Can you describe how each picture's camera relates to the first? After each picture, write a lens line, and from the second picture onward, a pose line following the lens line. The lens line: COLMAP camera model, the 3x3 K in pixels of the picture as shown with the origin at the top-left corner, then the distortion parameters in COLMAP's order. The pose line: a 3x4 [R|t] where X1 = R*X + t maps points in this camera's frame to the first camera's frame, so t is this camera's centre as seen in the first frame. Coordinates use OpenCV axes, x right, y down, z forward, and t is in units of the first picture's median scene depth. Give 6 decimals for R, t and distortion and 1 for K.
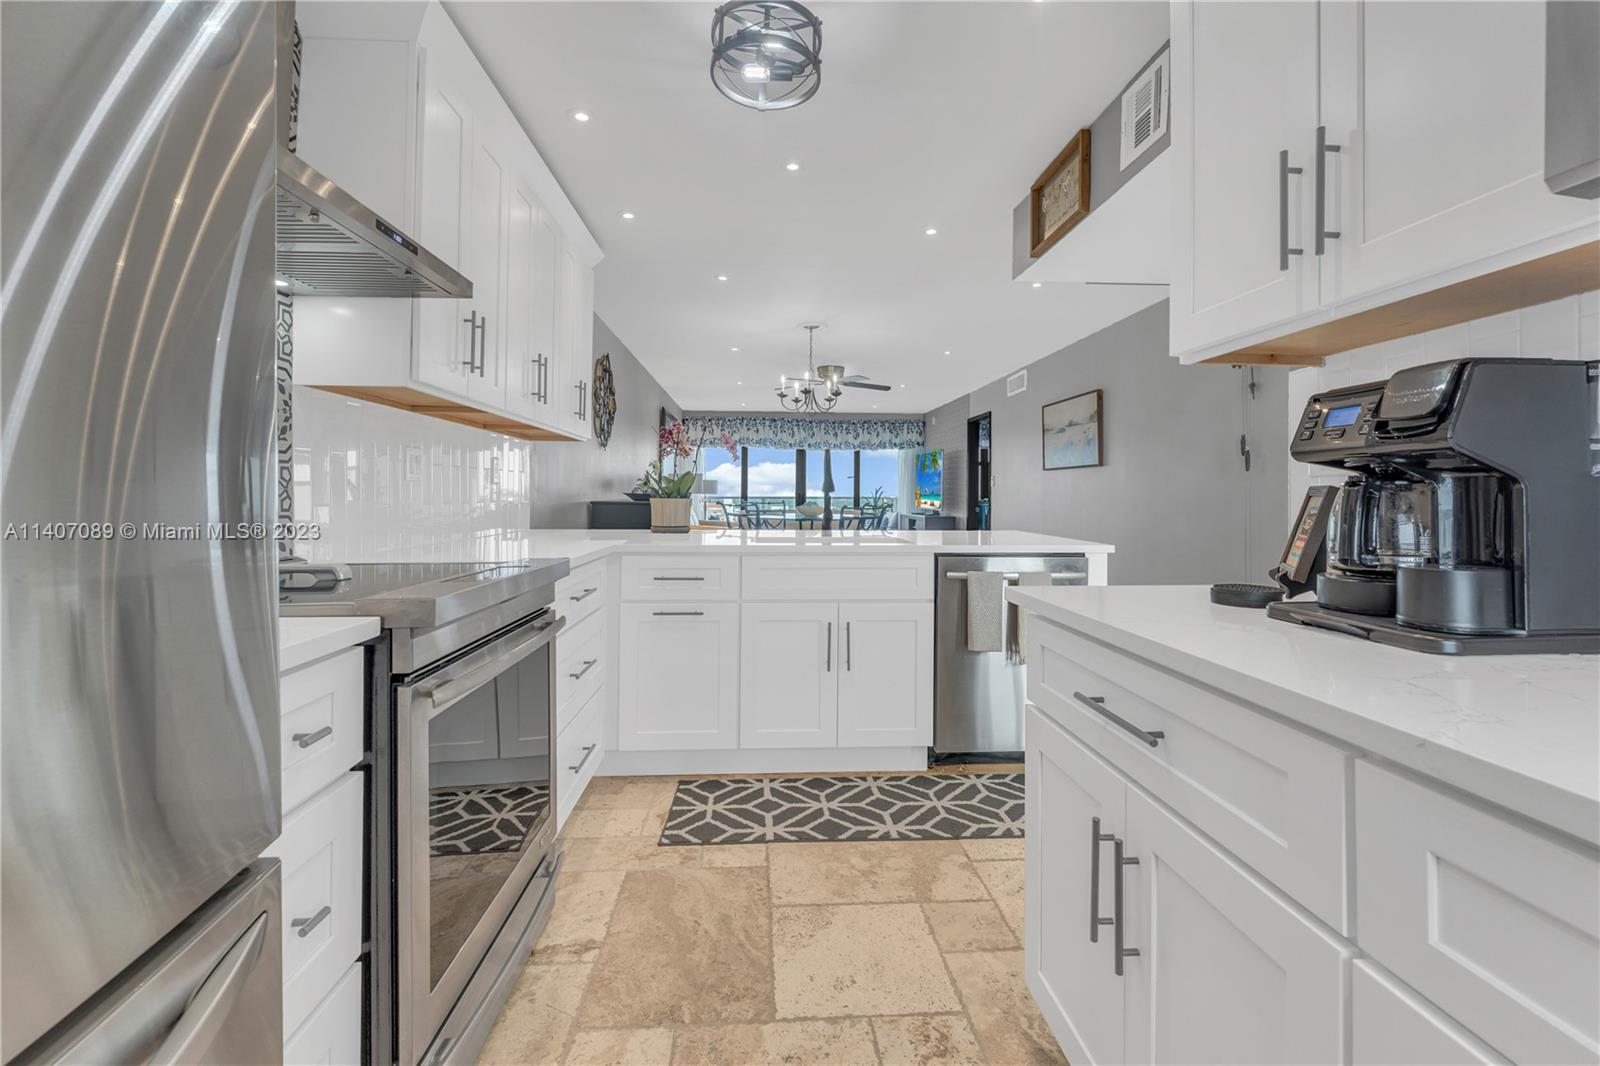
lens RADIAL K [[668.4, 0, 795.3], [0, 668.4, 487.3], [0, 0, 1]] dist [-0.013708, 0.003157]
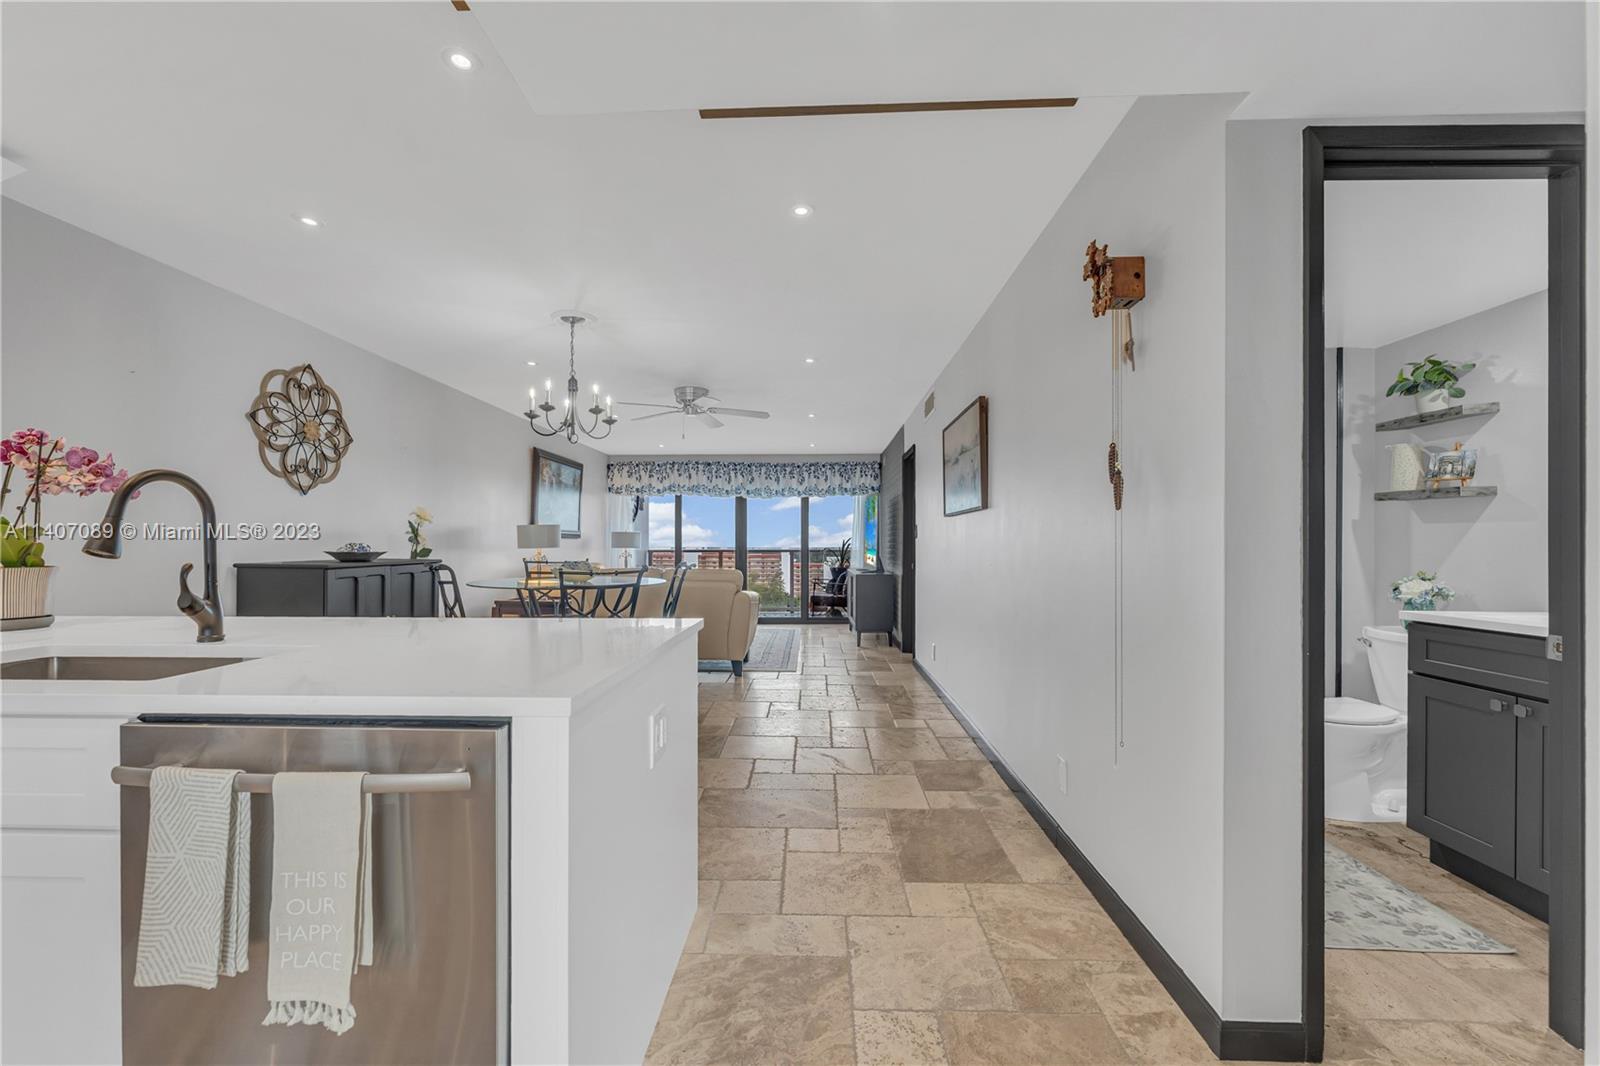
lens RADIAL K [[652.3, 0, 794.1], [0, 652.3, 539.2], [0, 0, 1]] dist [0.001684, 0.000182]
pose [[0.996469, -0.005338, -0.083791, 0.334898], [0.005394, 0.999985, 0.000437, -0.002214], [0.083787, -0.000888, 0.996483, 0.331731]]
